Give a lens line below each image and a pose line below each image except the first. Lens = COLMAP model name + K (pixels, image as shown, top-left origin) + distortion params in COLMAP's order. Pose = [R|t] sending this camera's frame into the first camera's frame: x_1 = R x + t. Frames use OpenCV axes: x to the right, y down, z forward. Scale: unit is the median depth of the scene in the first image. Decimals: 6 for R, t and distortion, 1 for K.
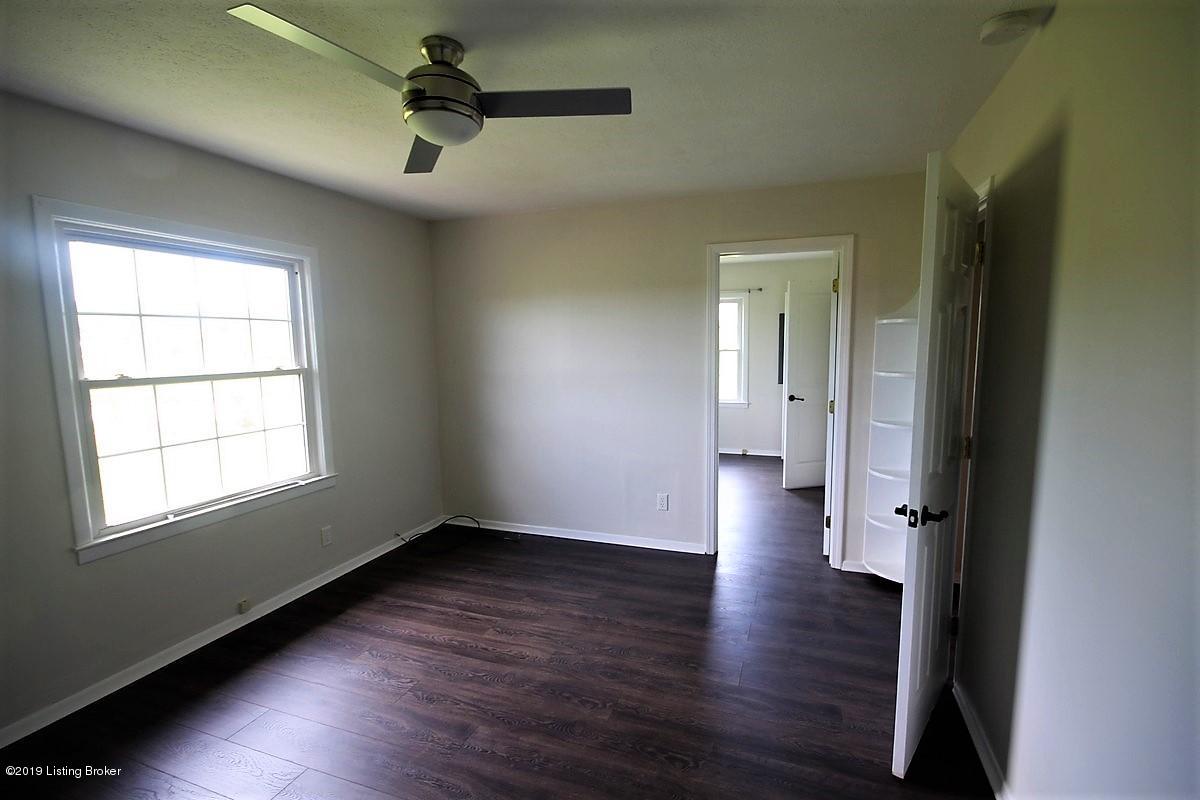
lens RADIAL K [[547.9, 0, 604.7], [0, 547.9, 409.7], [0, 0, 1]] dist [0.000769, -0.000039]
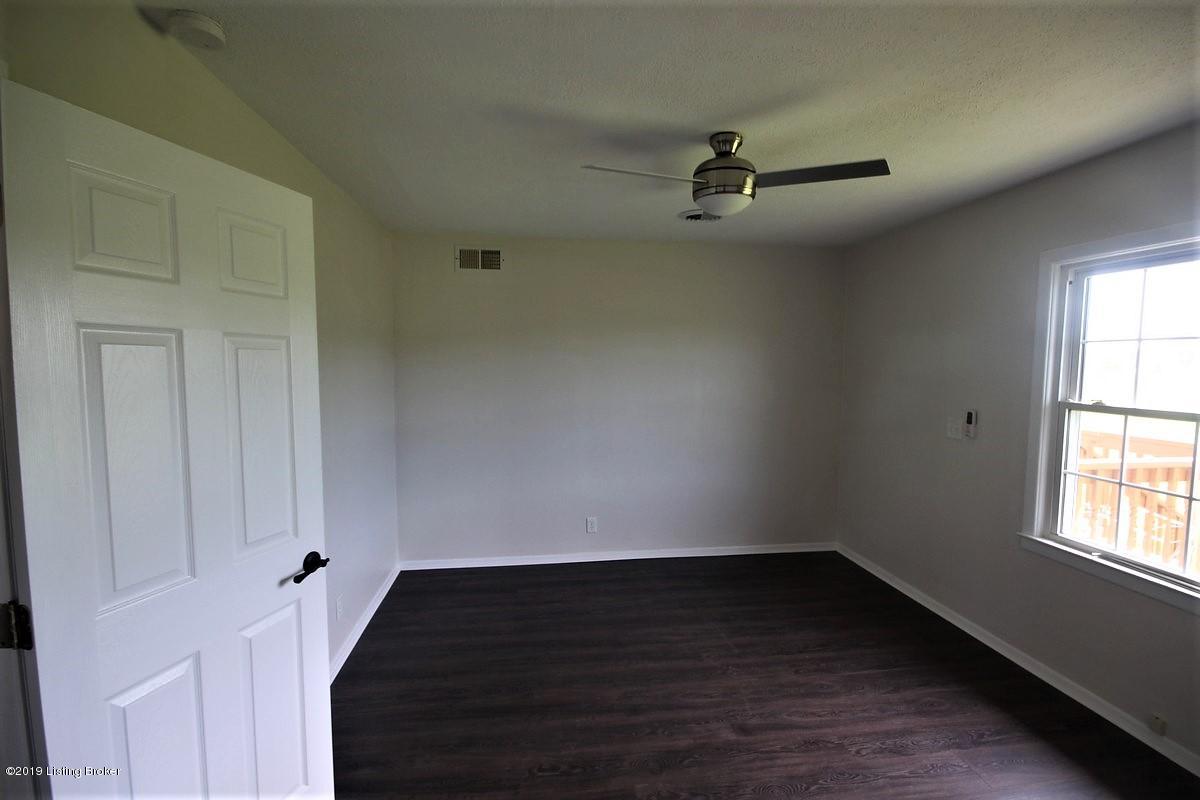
lens RADIAL K [[547.9, 0, 603.2], [0, 547.9, 402.3], [0, 0, 1]] dist [0.000769, -0.000039]
pose [[-0.888080, 0.039452, -0.457994, 0.406710], [-0.046249, 0.983587, 0.174408, -0.202225], [0.457357, 0.176070, -0.871679, 1.515053]]
